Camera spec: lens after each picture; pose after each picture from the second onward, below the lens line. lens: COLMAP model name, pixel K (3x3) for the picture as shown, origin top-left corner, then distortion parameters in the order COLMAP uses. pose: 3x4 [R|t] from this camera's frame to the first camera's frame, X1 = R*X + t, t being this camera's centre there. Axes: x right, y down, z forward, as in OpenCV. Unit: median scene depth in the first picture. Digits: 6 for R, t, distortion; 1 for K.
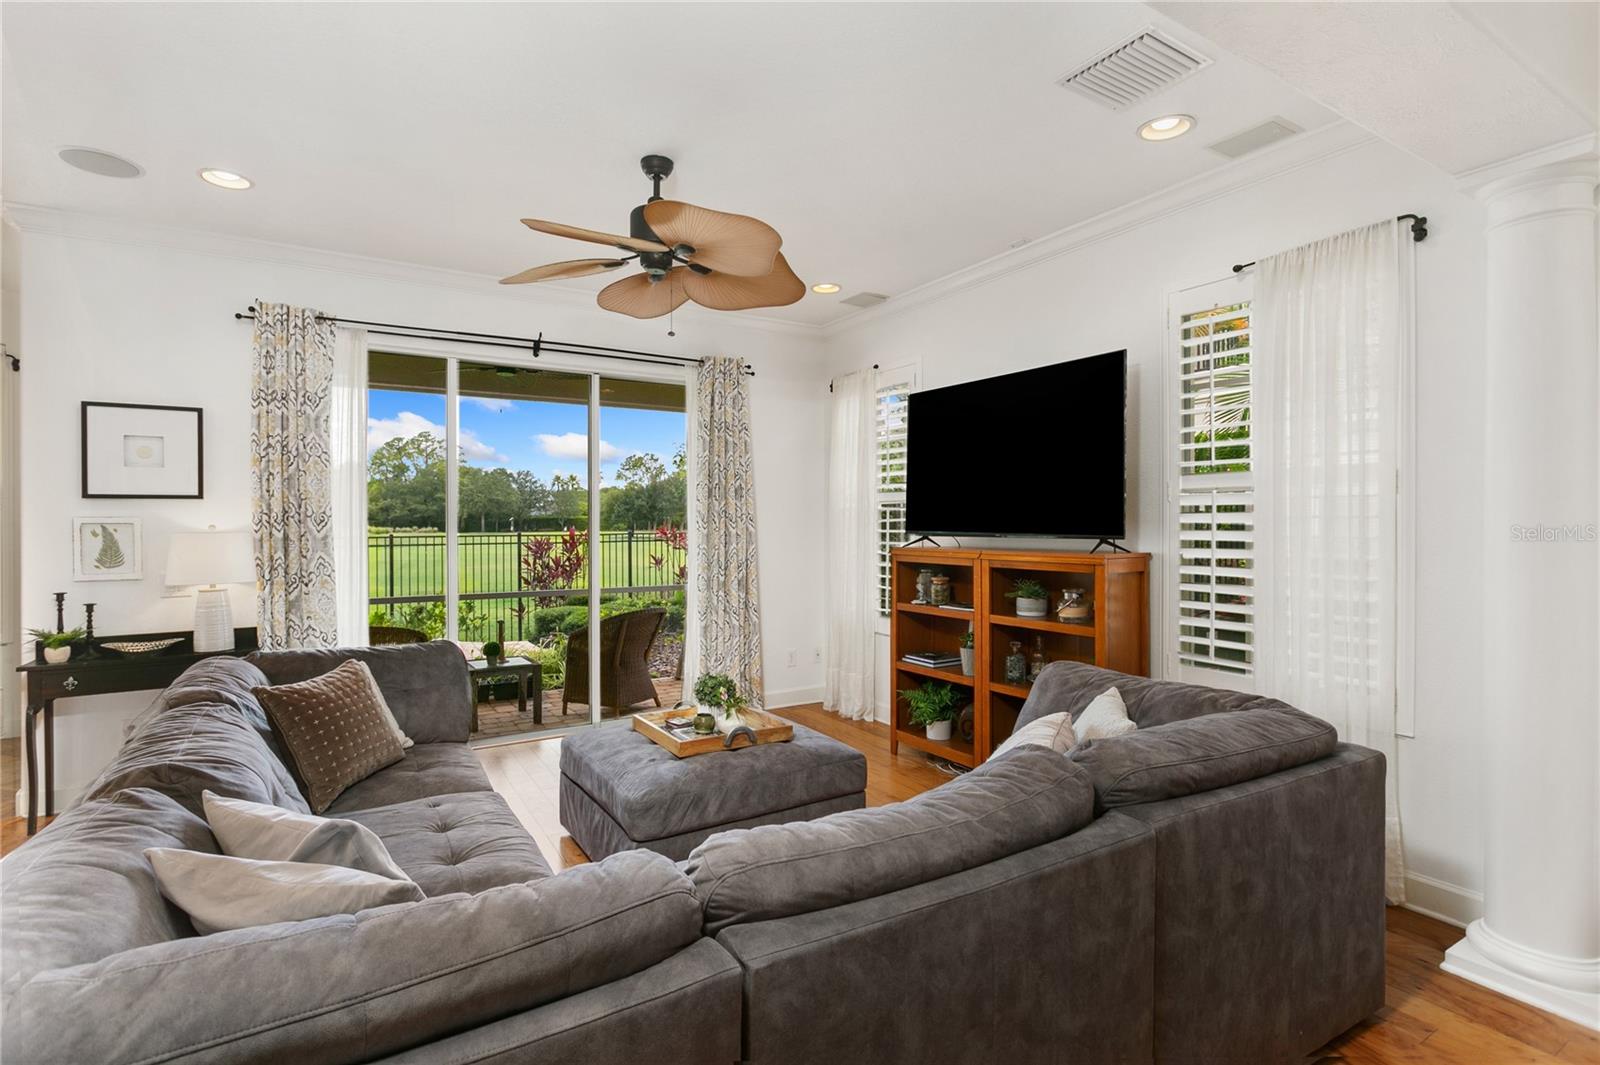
lens RADIAL K [[794.1, 0, 806.1], [0, 794.1, 522.5], [0, 0, 1]] dist [-0.006642, 0.005084]
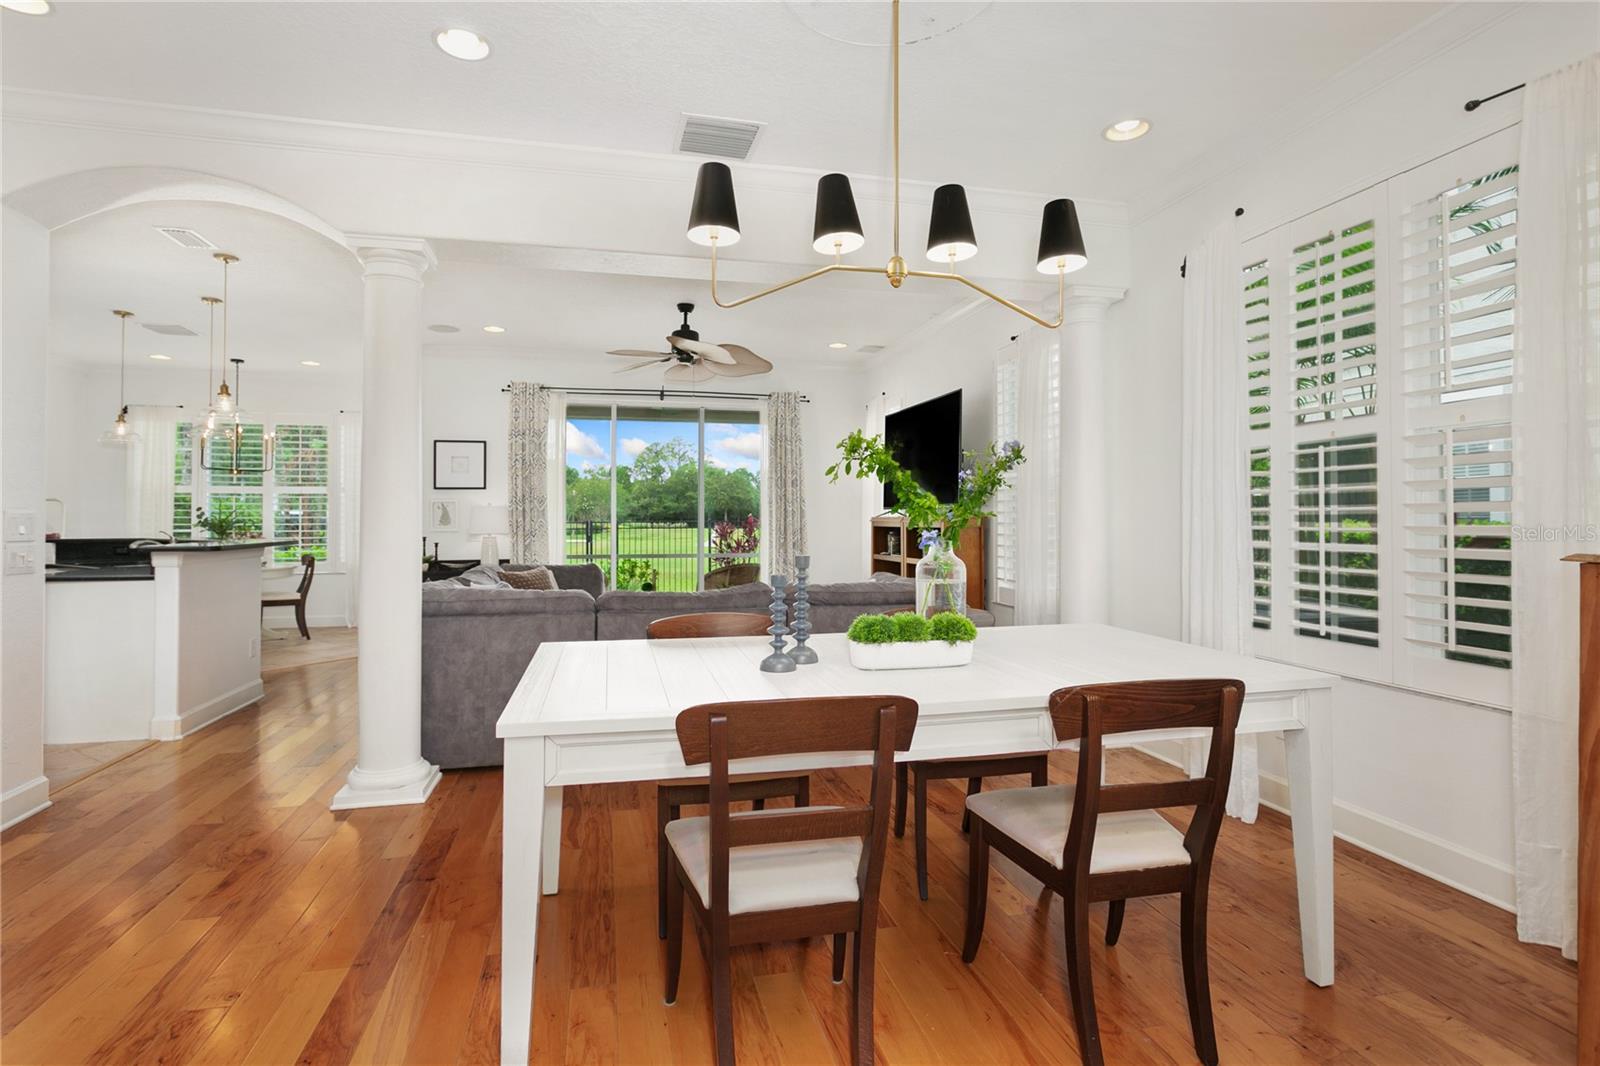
lens RADIAL K [[794.1, 0, 788.7], [0, 794.1, 502.5], [0, 0, 1]] dist [-0.006642, 0.005084]
pose [[0.951559, -0.006788, -0.307390, 0.455133], [0.000468, 0.999787, -0.020627, 0.036860], [0.307465, 0.019484, 0.951360, -0.516611]]
